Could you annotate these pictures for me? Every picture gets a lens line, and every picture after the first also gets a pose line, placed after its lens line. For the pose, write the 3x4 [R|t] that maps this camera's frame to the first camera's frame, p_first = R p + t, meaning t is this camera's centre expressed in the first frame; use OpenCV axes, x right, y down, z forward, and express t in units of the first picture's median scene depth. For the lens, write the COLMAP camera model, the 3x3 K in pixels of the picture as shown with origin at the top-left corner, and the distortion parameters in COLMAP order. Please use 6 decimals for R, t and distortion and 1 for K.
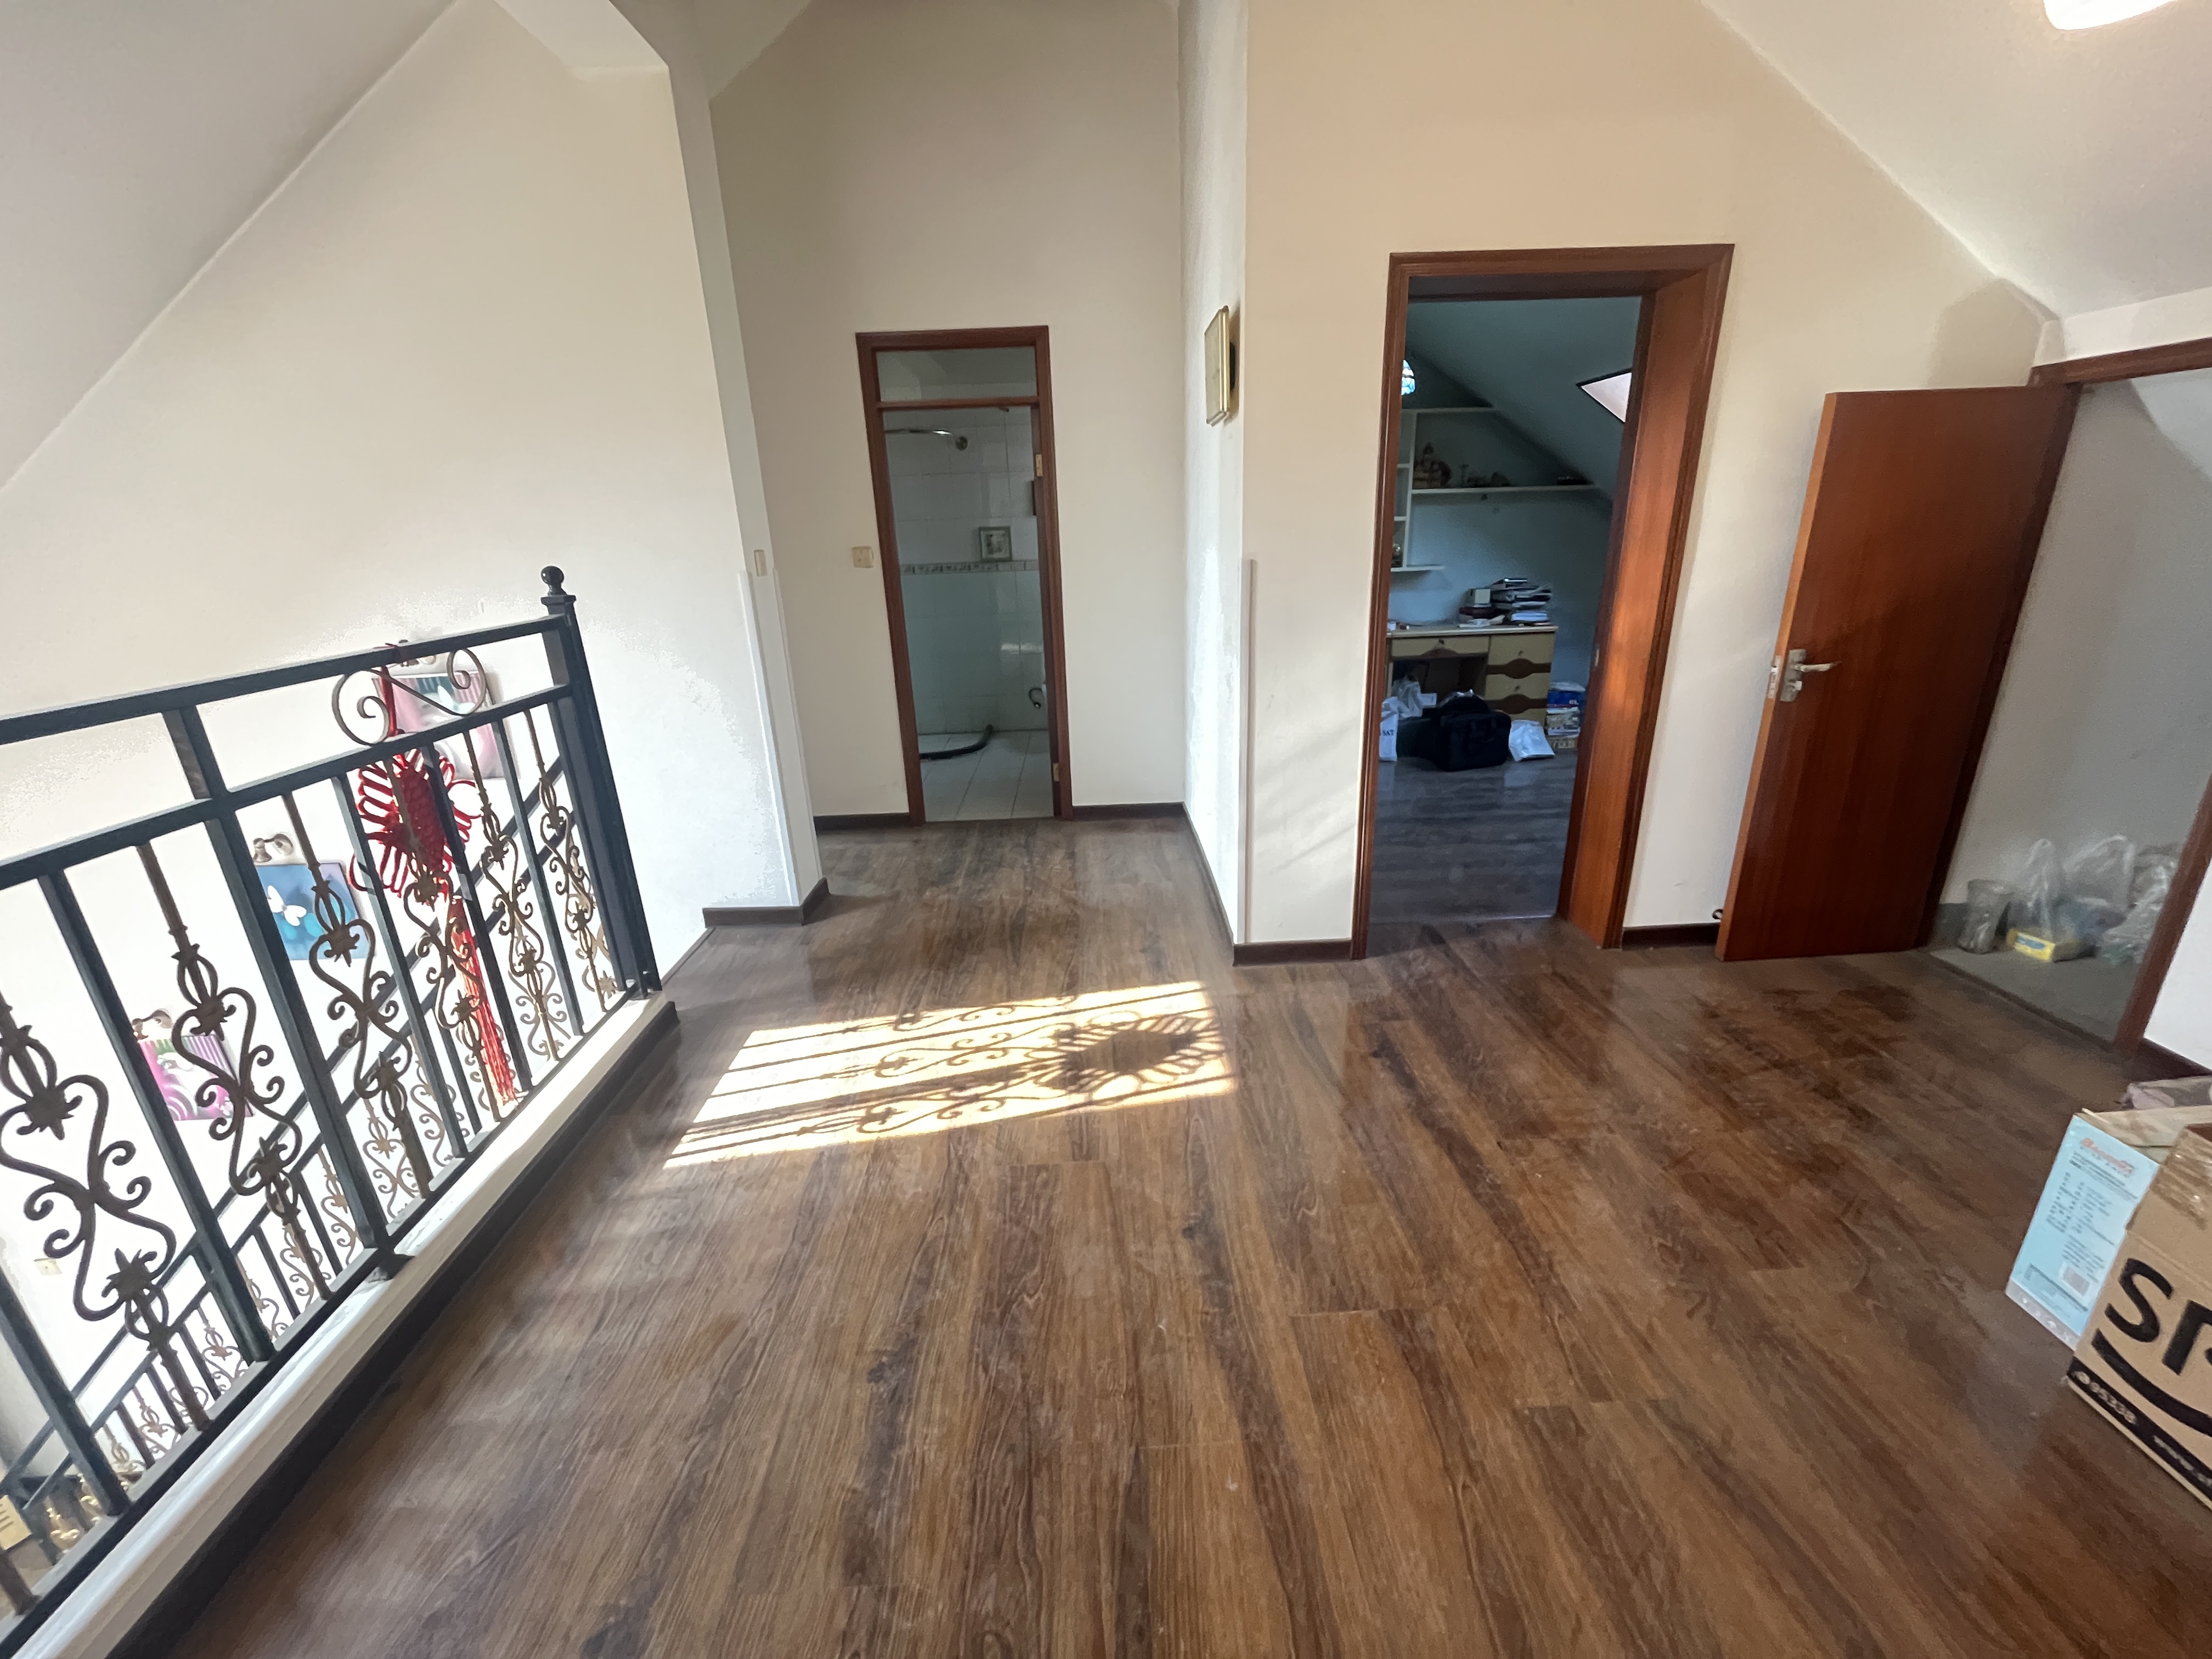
lens RADIAL K [[889.0, 0, 1109.0], [0, 889.0, 830.1], [0, 0, 1]] dist [-0.000562, 0.000341]
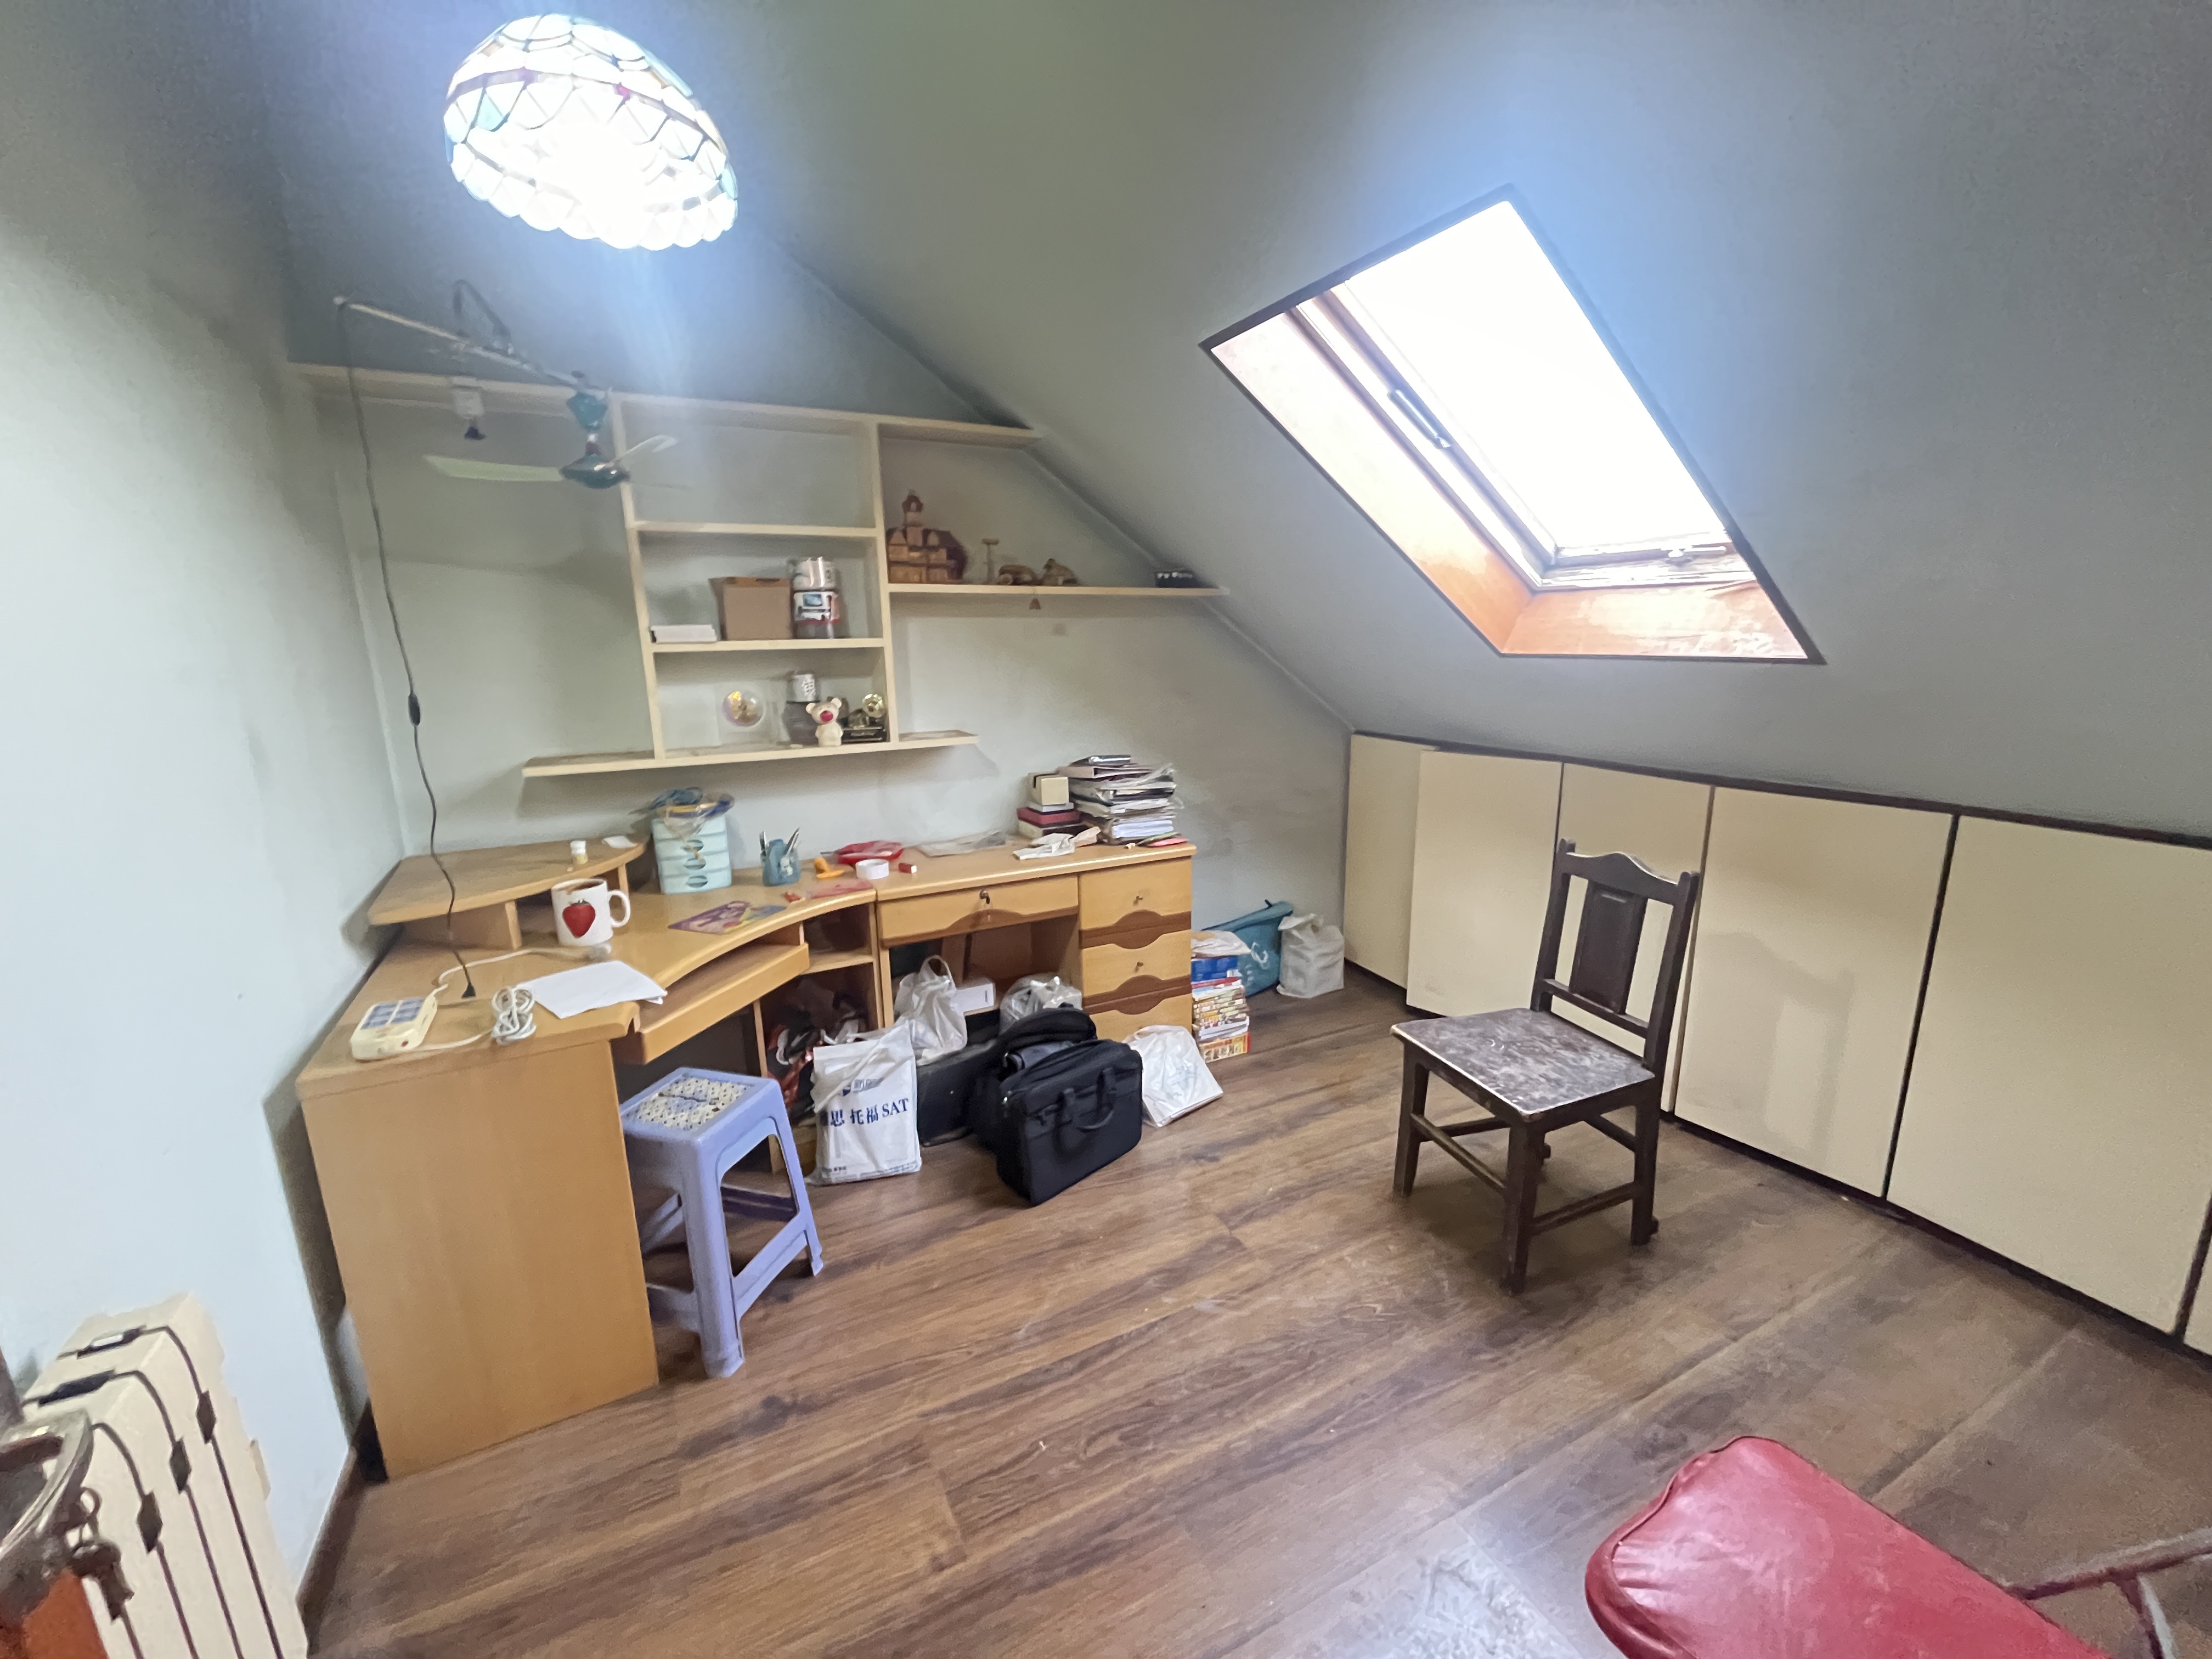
lens RADIAL K [[889.0, 0, 1102.4], [0, 889.0, 830.2], [0, 0, 1]] dist [-0.000562, 0.000341]
pose [[0.906275, -0.074775, 0.416021, 0.233577], [0.123927, 0.987981, -0.092388, -0.193031], [-0.404113, 0.135285, 0.904649, 0.536544]]
